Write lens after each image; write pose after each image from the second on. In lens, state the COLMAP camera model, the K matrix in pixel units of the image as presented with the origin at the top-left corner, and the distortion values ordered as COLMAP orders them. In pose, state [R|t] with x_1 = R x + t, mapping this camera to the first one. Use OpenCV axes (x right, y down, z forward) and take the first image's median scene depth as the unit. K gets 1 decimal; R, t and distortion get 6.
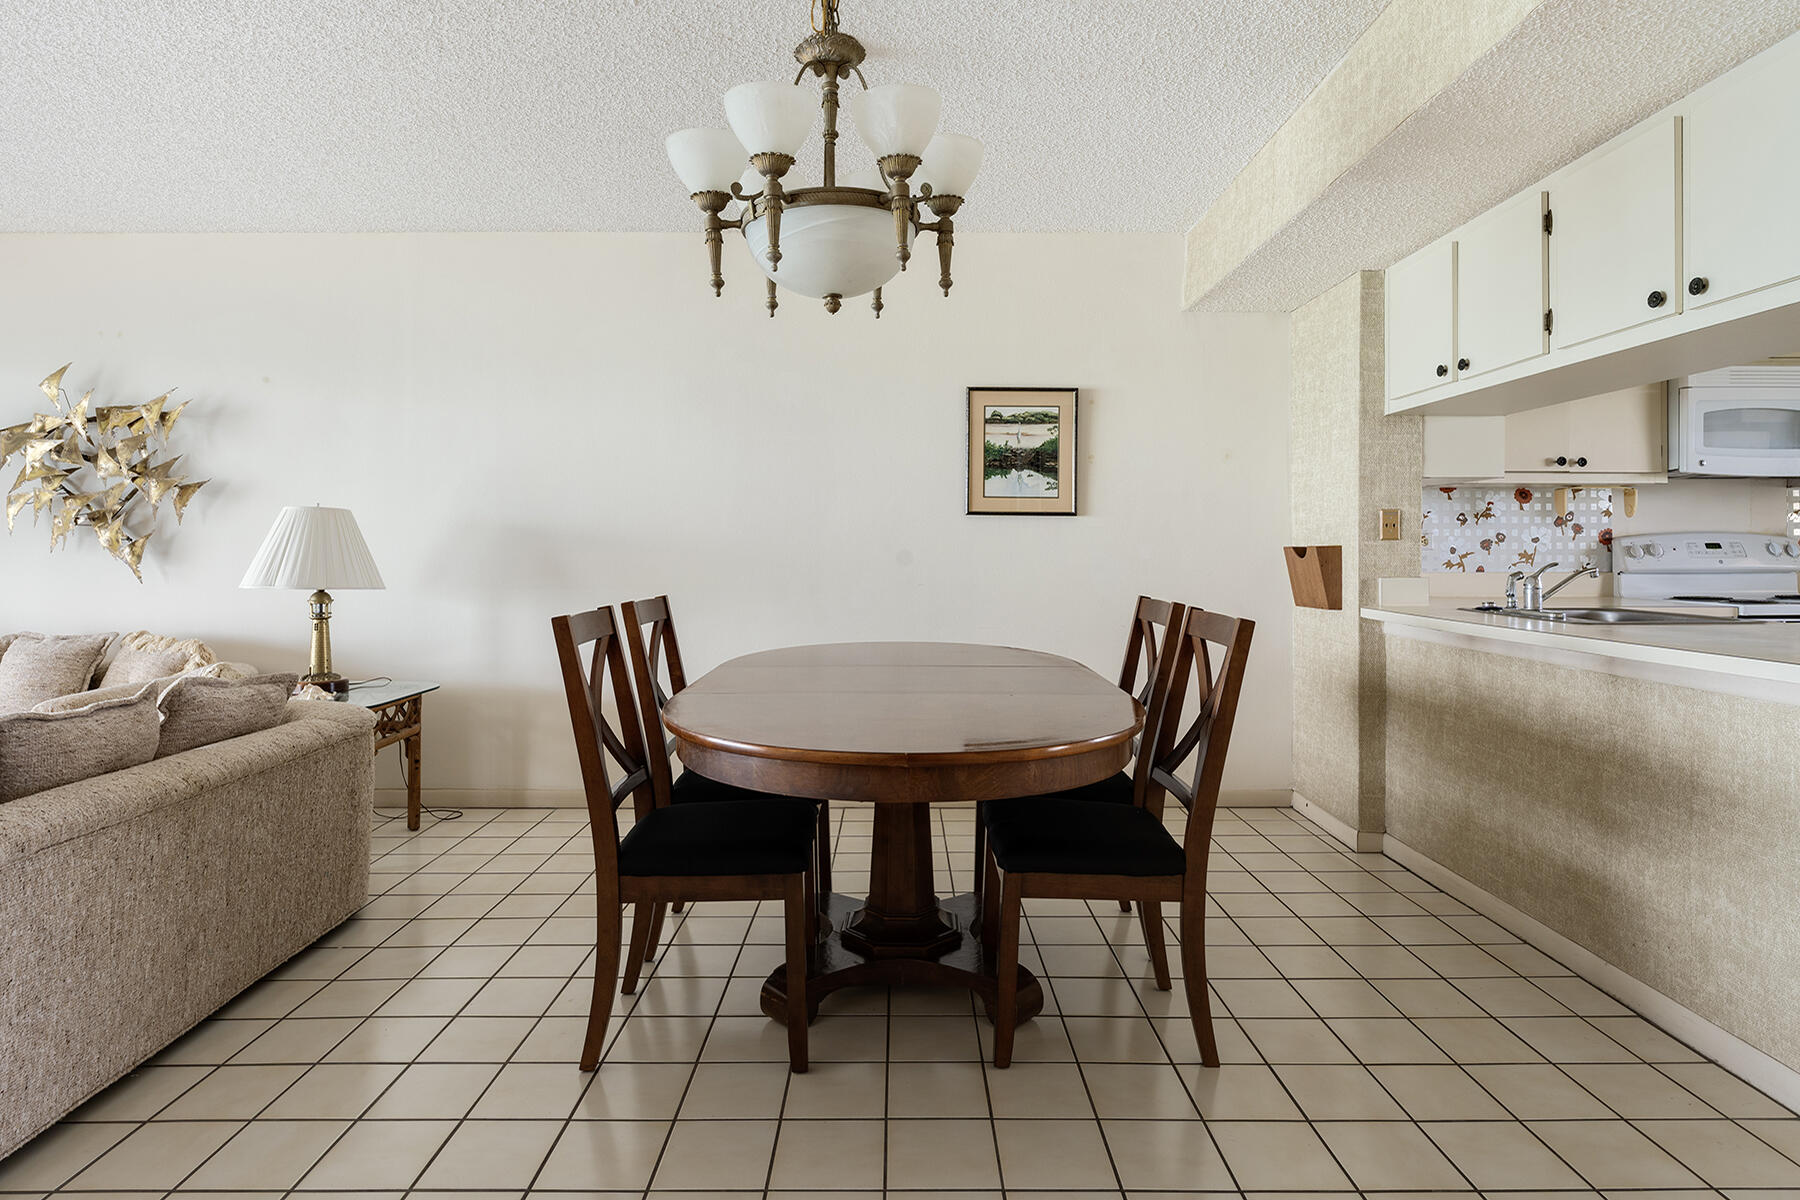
lens RADIAL K [[959.0, 0, 894.7], [0, 959.0, 550.4], [0, 0, 1]] dist [0.004324, -0.000305]
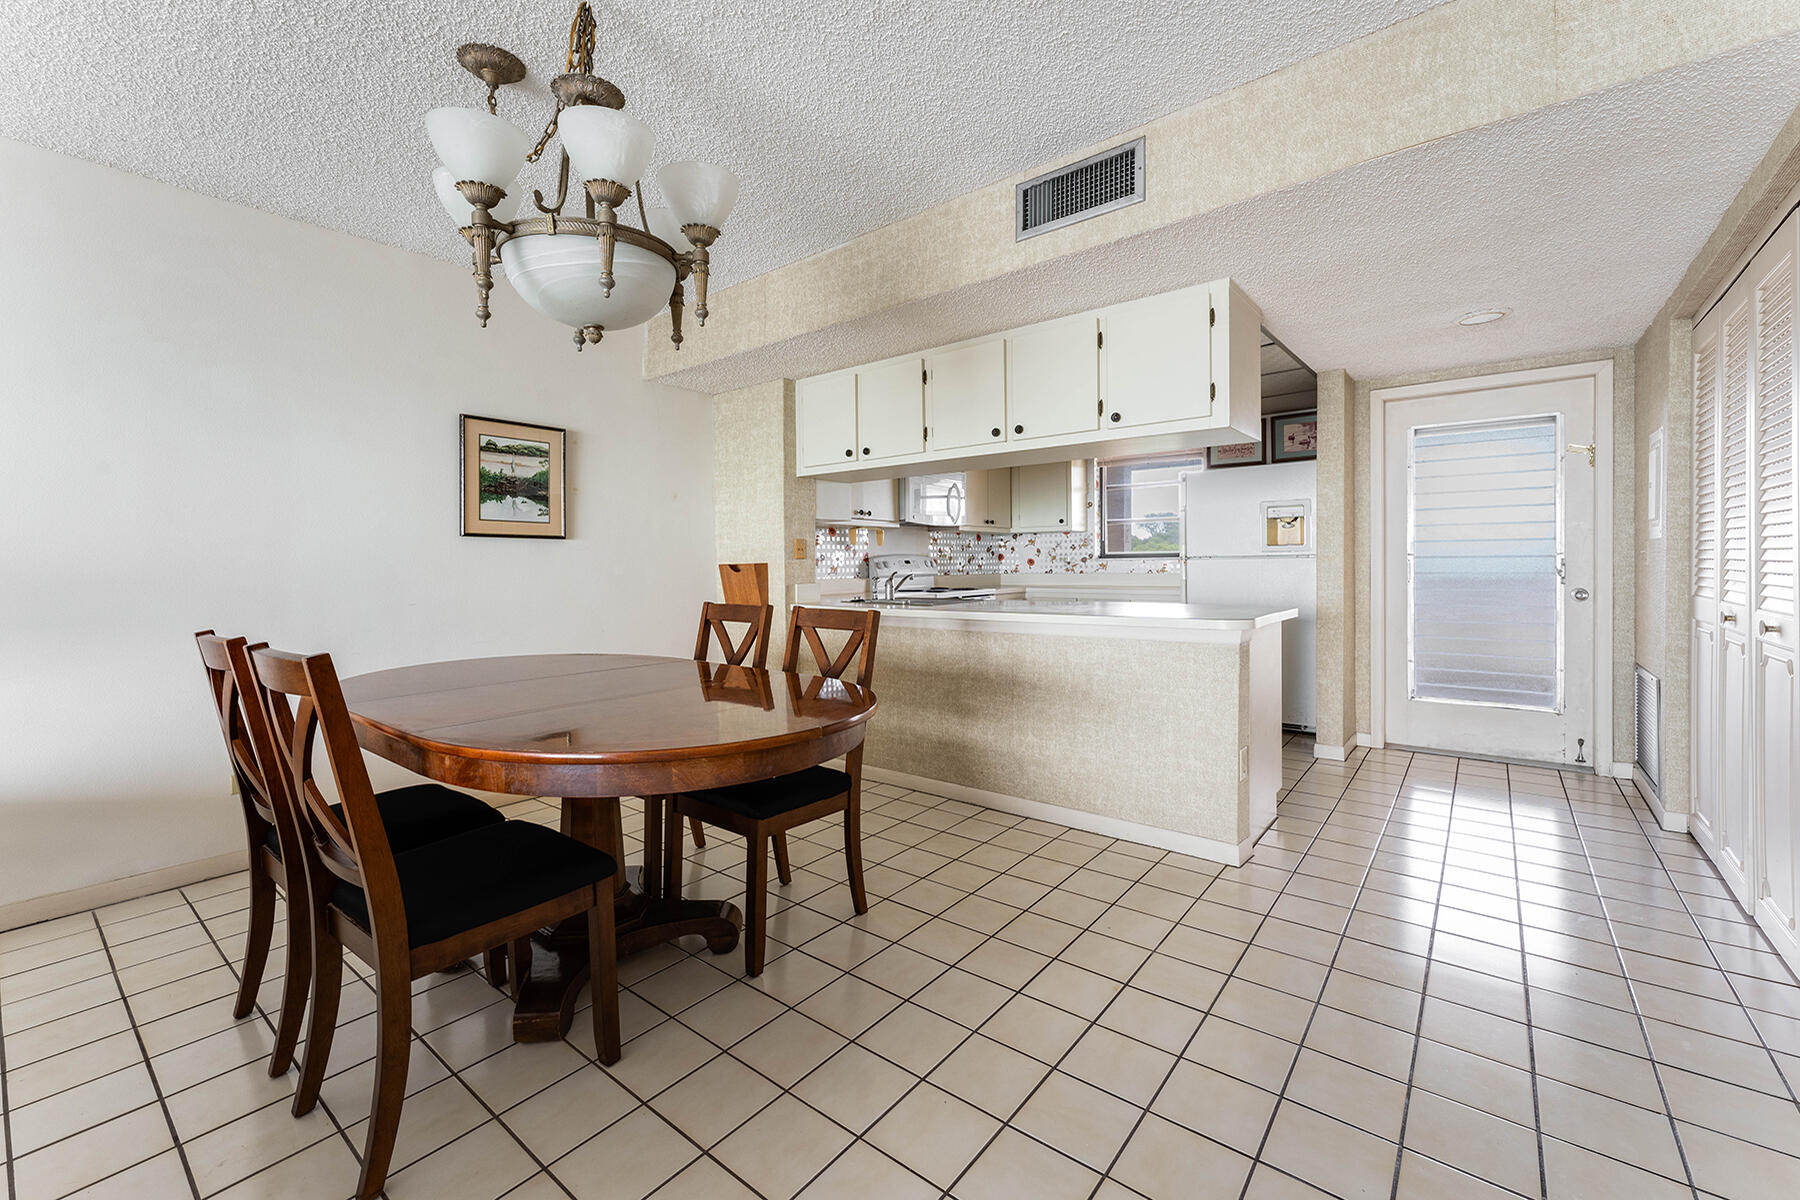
lens RADIAL K [[744.5, 0, 895.7], [0, 744.5, 572.9], [0, 0, 1]] dist [0.001953, -0.000411]
pose [[0.627504, -0.016153, 0.778446, -0.266737], [0.012620, 0.999864, 0.010575, 0.000479], [-0.778511, 0.003188, 0.627623, 0.122438]]
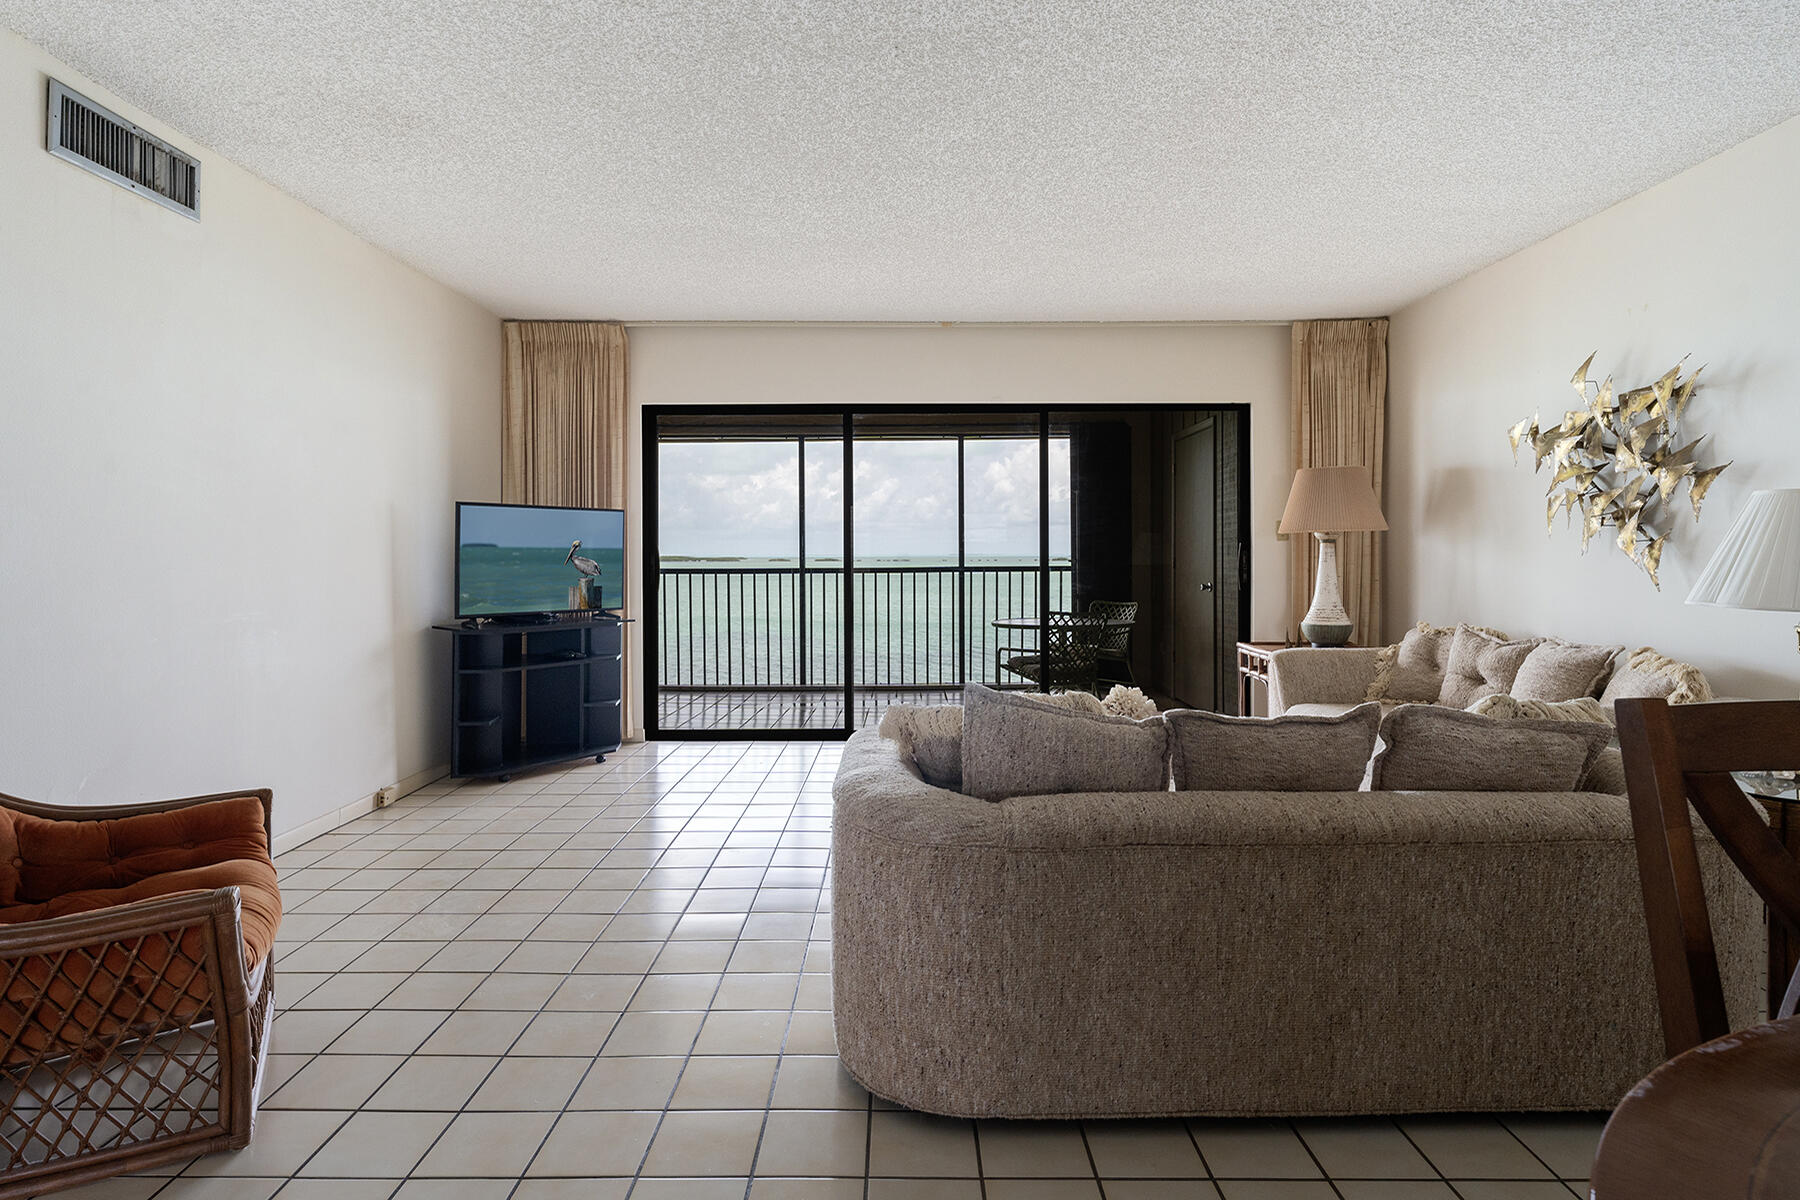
lens RADIAL K [[936.4, 0, 898.7], [0, 936.4, 556.5], [0, 0, 1]] dist [-0.000981, -0.000322]
pose [[-0.001647, 0.003549, -0.999992, 0.051484], [0.001606, 0.999992, 0.003546, -0.000980], [0.999997, -0.001600, -0.001652, 0.327728]]
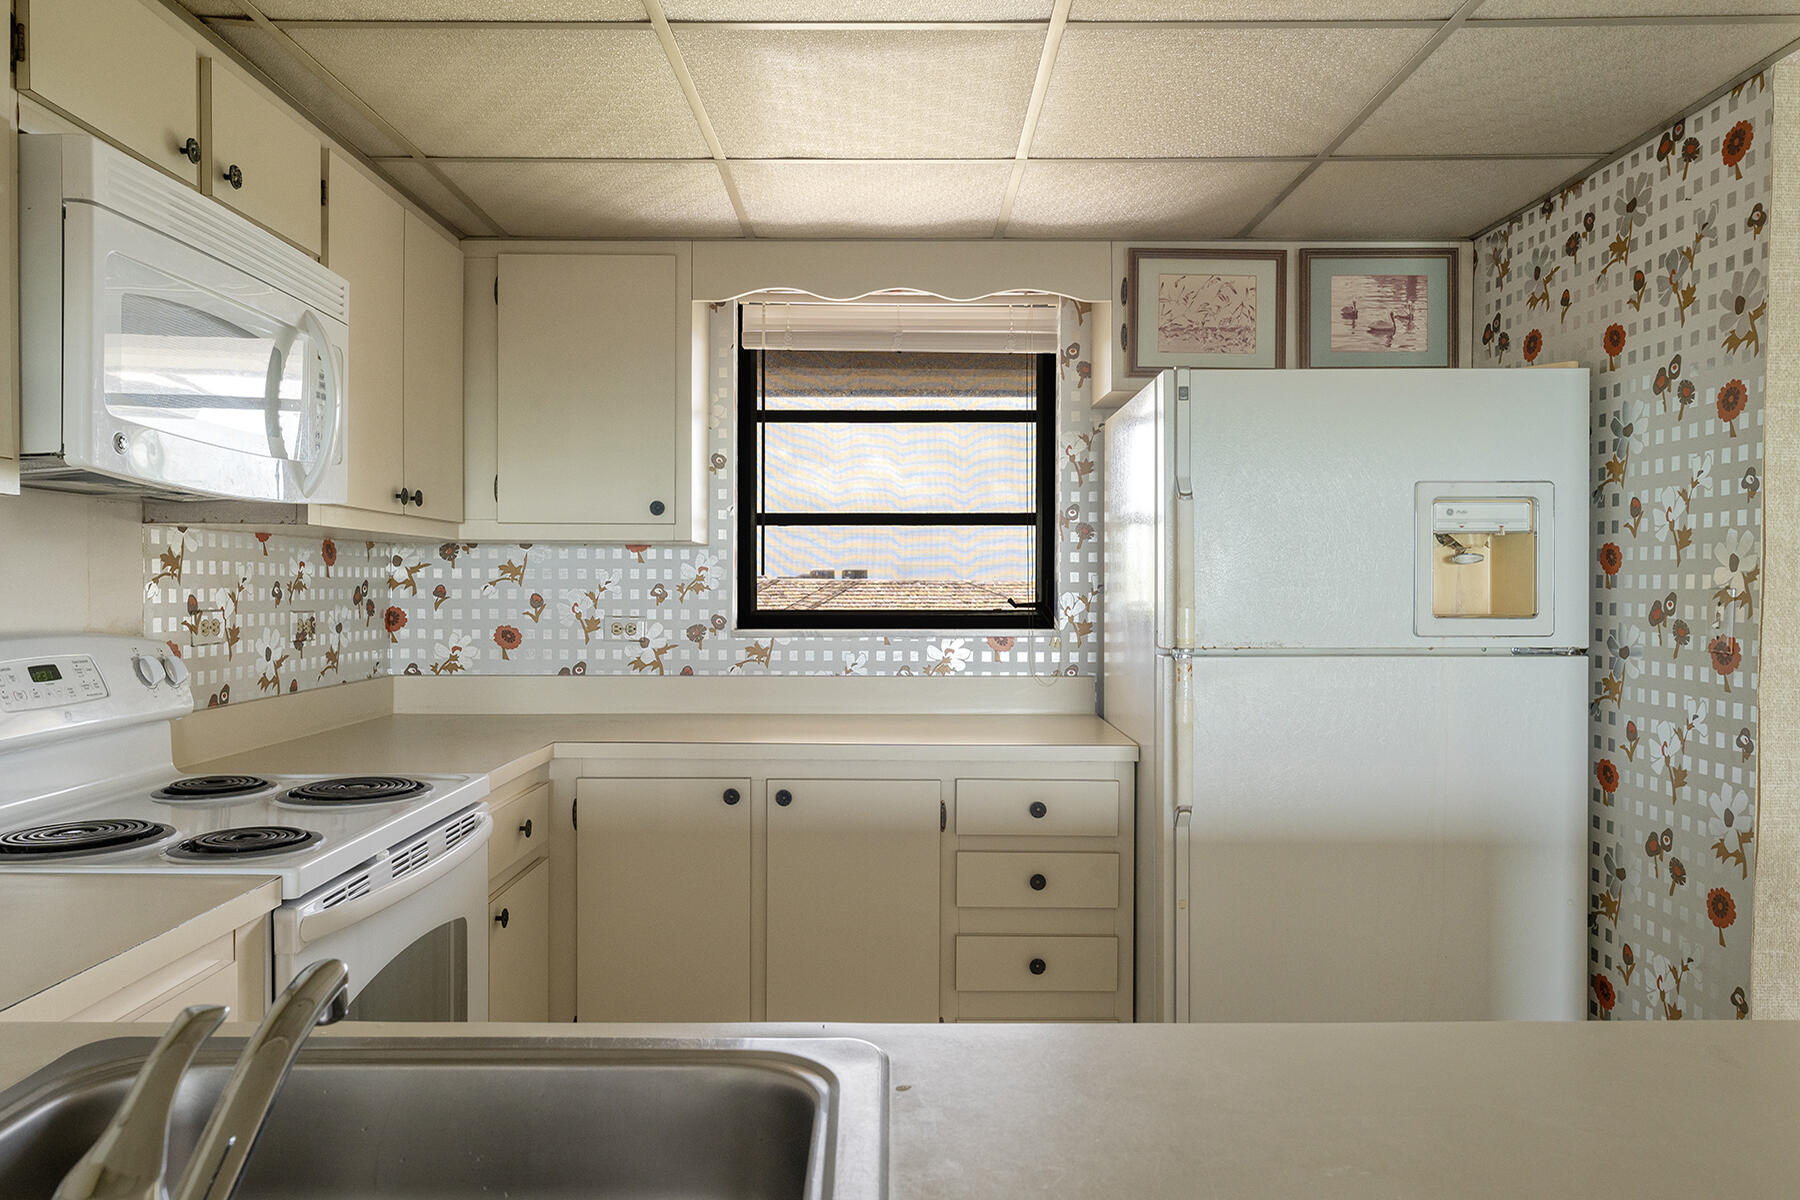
lens RADIAL K [[1234.7, 0, 897.0], [0, 1234.7, 595.7], [0, 0, 1]] dist [0.002303, 0.000464]
pose [[-0.008370, -0.009412, 0.999921, 0.379117], [-0.001873, 0.999954, 0.009397, -0.038987], [-0.999963, -0.001794, -0.008387, 0.674429]]
